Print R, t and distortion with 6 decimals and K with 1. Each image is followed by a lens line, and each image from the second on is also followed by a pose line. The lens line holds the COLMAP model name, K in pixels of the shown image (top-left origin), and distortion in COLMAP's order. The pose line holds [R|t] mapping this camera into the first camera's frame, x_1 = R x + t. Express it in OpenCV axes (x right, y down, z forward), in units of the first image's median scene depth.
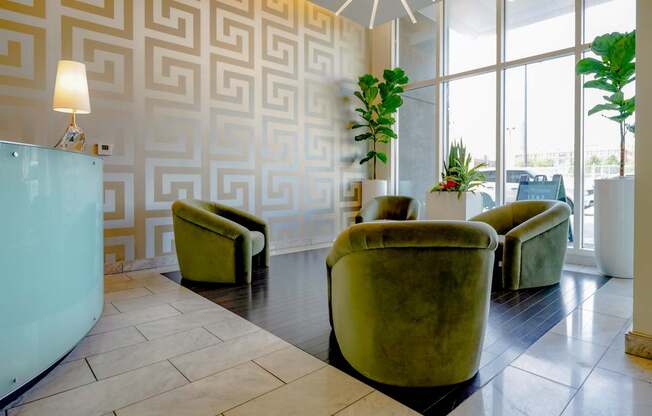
lens RADIAL K [[513.4, 0, 326.0], [0, 513.4, 184.0], [0, 0, 1]] dist [-0.005625, 0.053264]
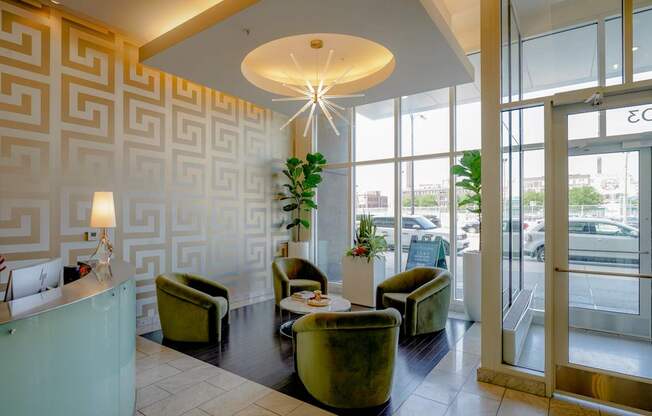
lens RADIAL K [[487.3, 0, 326.0], [0, 487.3, 208.0], [0, 0, 1]] dist [0.005520, 0.000417]
pose [[0.980806, 0.001439, 0.194982, -0.073961], [0.002244, 0.999823, -0.018667, -0.072513], [-0.194974, 0.018746, 0.980629, -0.164377]]
